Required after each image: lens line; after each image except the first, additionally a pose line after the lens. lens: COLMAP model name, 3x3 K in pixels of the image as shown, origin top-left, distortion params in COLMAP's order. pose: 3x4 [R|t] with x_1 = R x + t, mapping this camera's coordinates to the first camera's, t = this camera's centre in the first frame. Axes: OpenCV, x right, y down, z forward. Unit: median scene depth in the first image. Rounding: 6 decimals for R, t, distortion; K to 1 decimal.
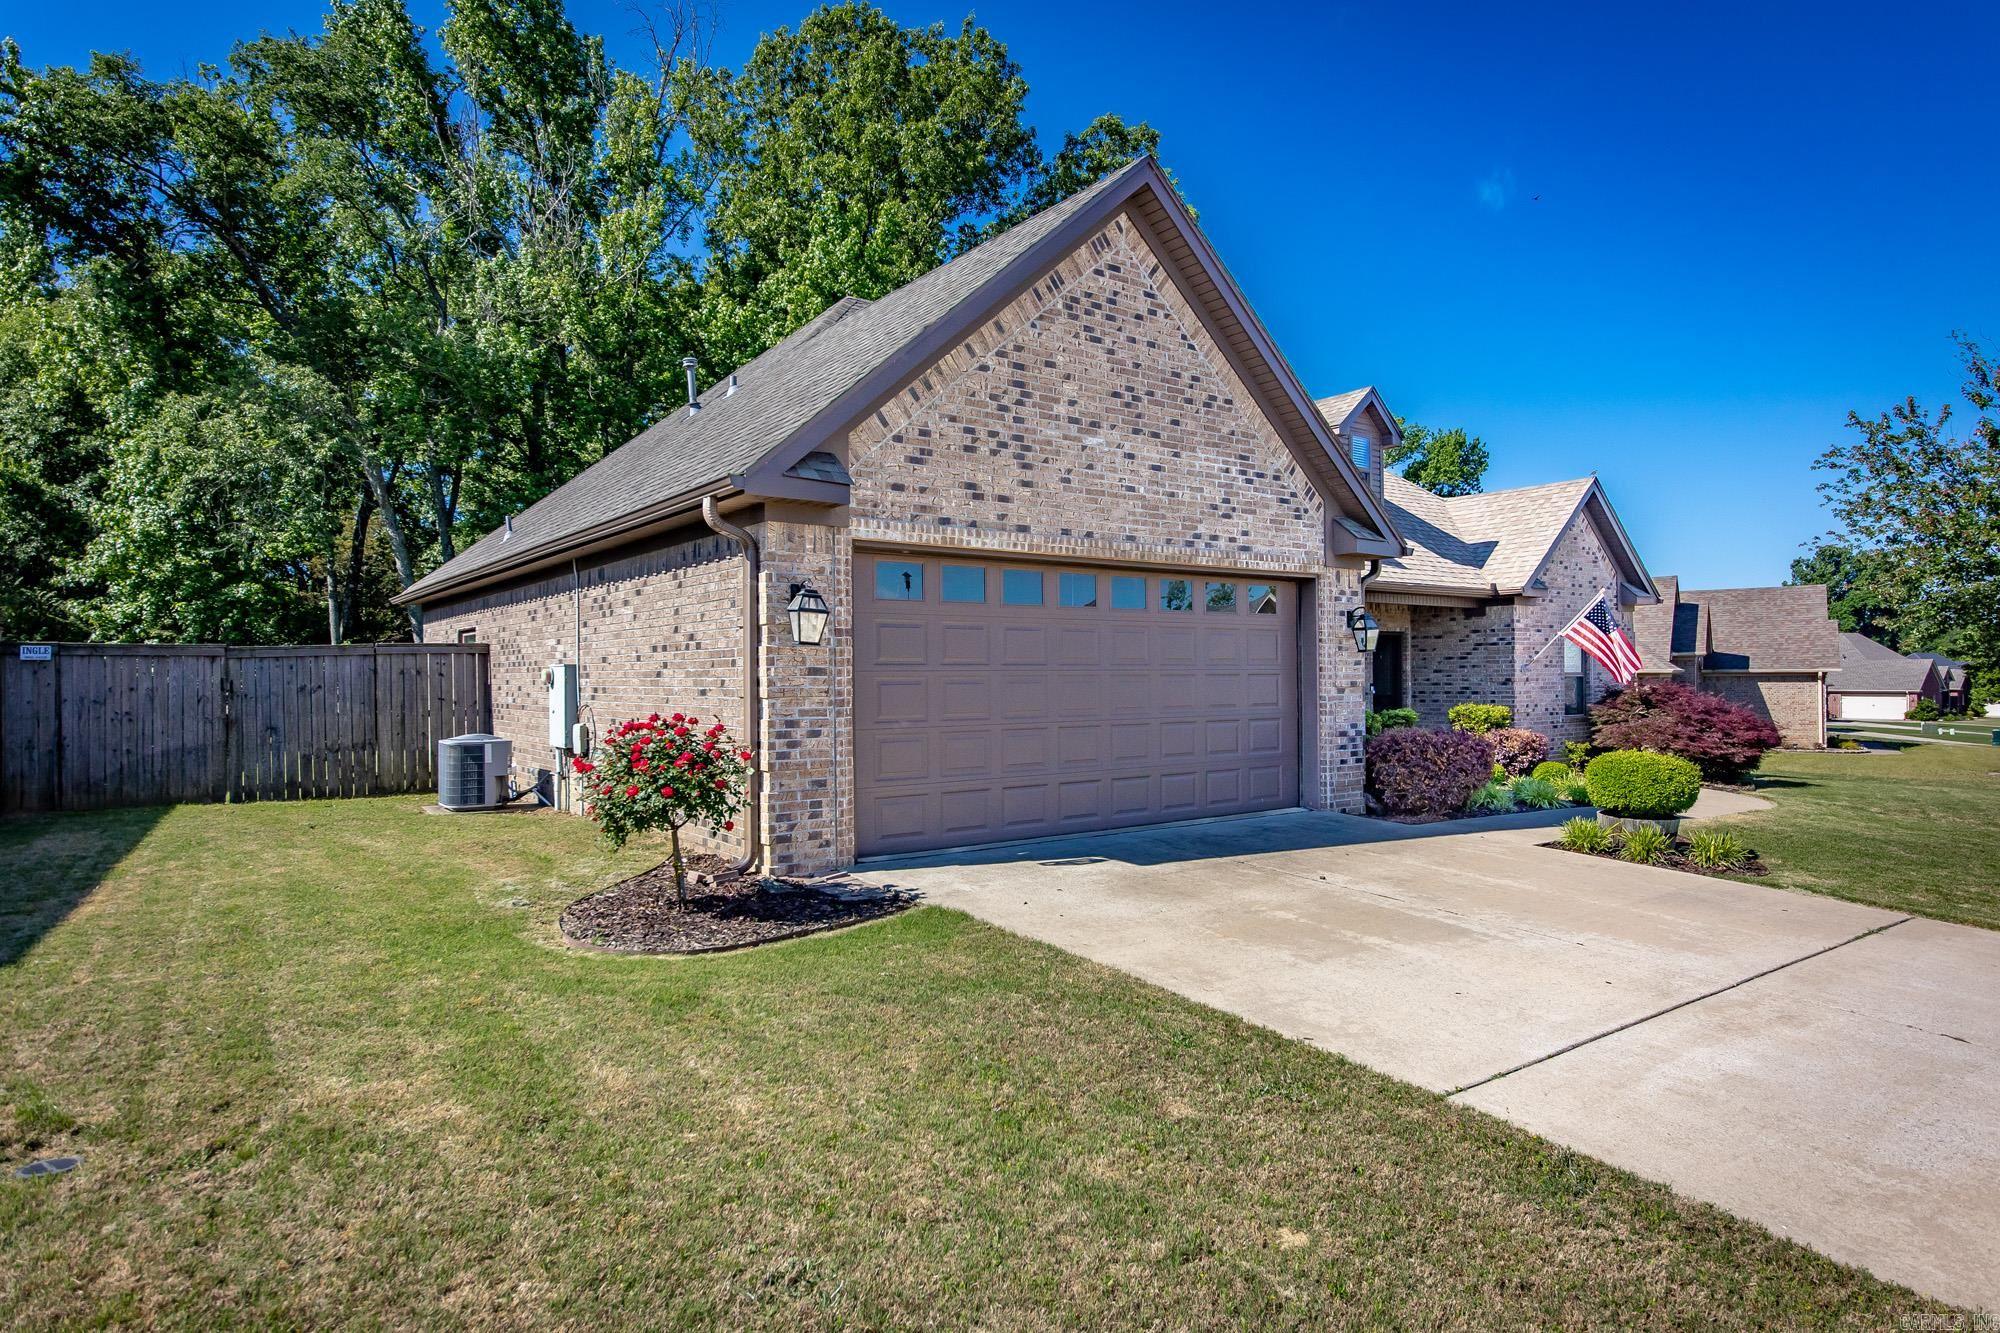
lens RADIAL K [[1137.4, 0, 1000.0], [0, 1137.4, 666.5], [0, 0, 1]] dist [-0.003002, -0.000574]
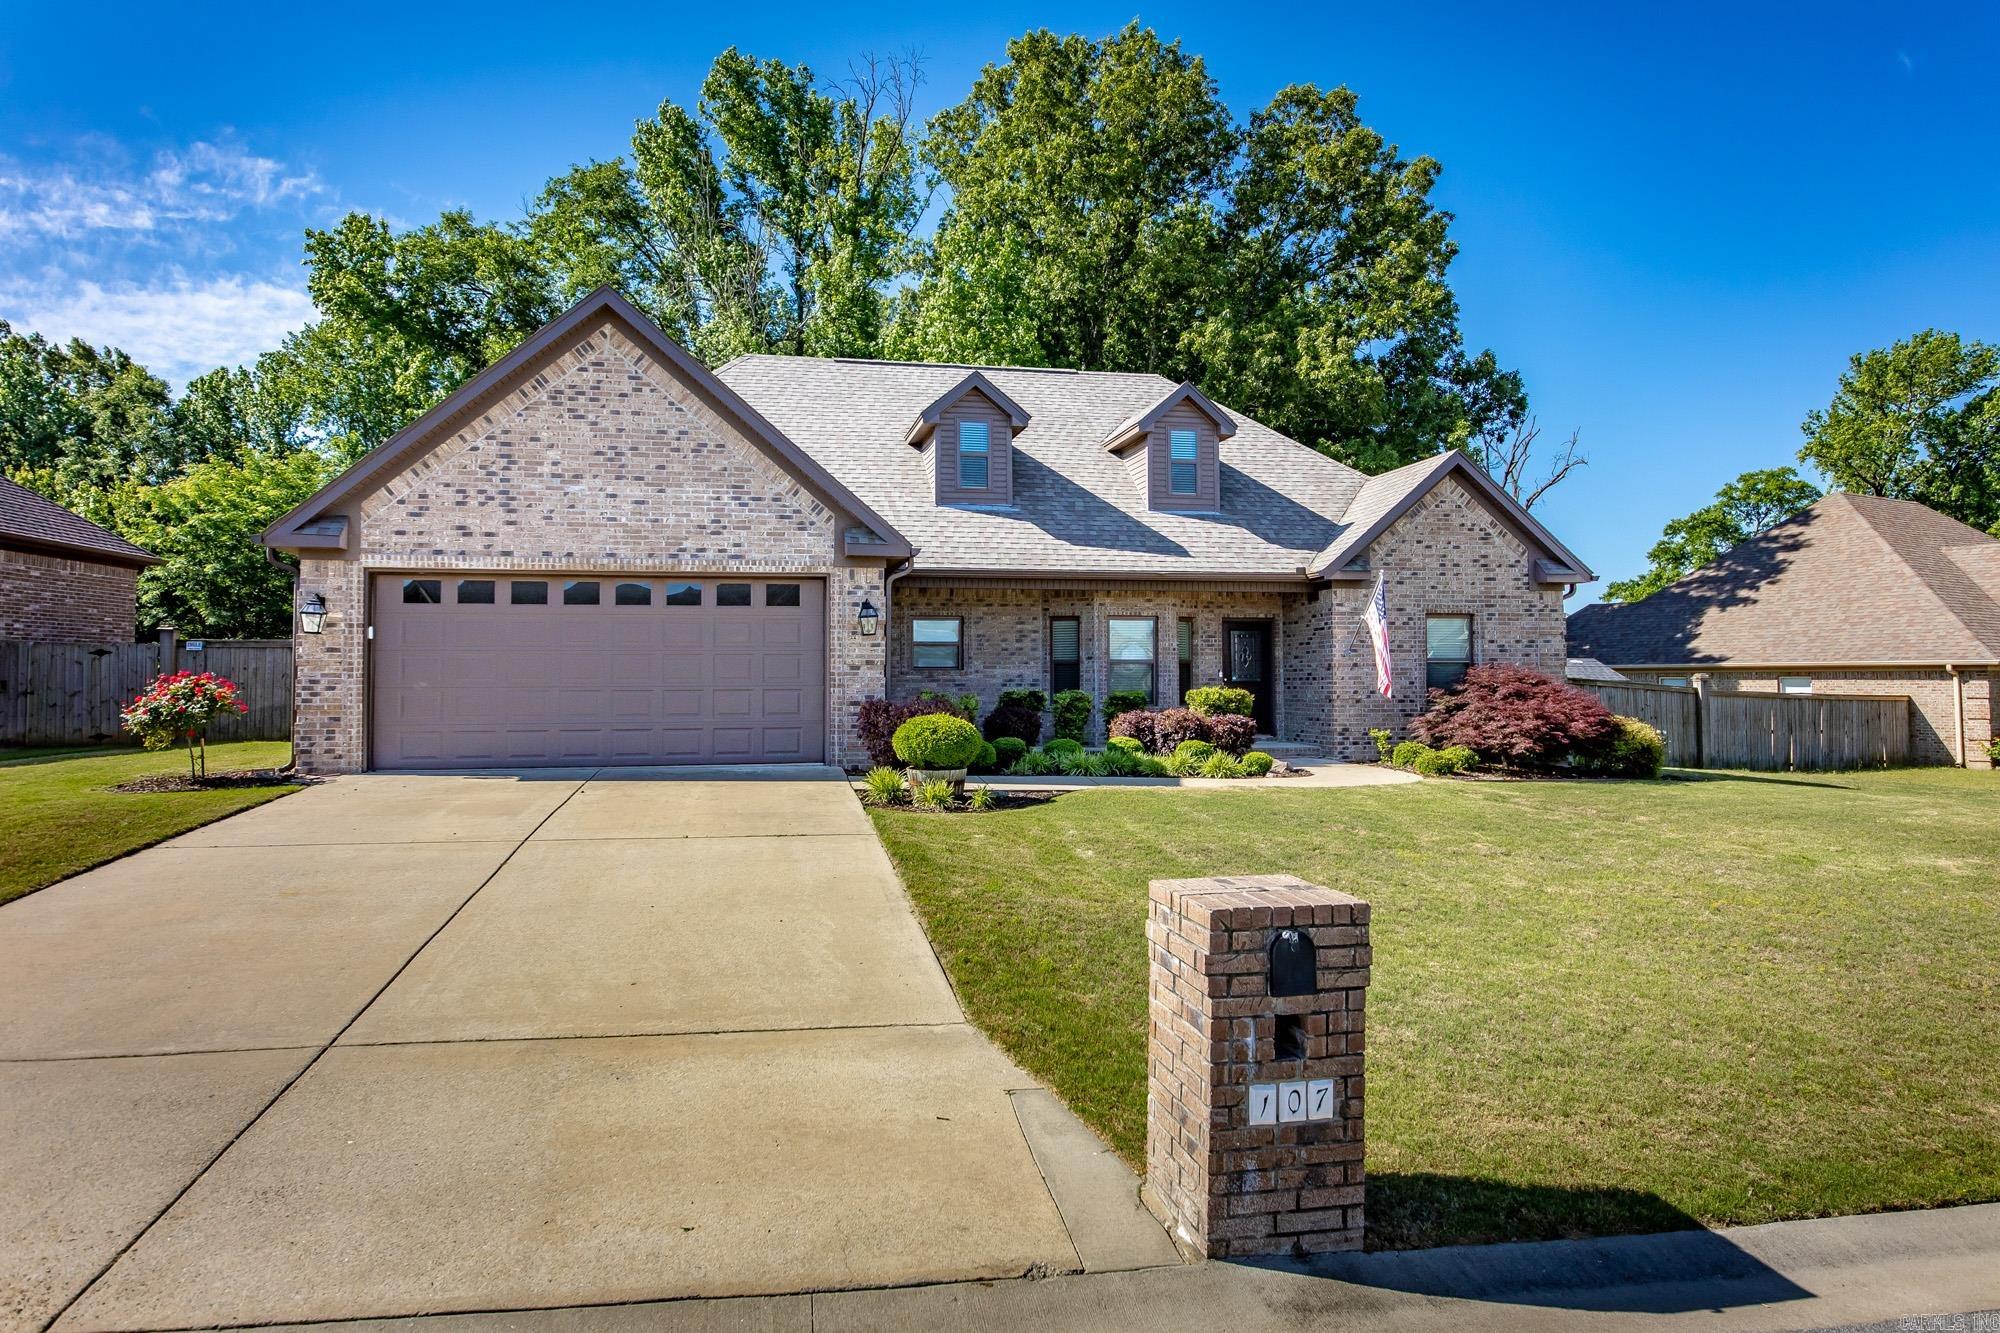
lens RADIAL K [[1252.9, 0, 996.5], [0, 1252.9, 613.2], [0, 0, 1]] dist [-0.001105, -0.000475]
pose [[0.904454, -0.019264, -0.426136, 1.232003], [0.000972, 0.999070, -0.043101, 0.025340], [0.426570, 0.038568, 0.903632, -0.182574]]
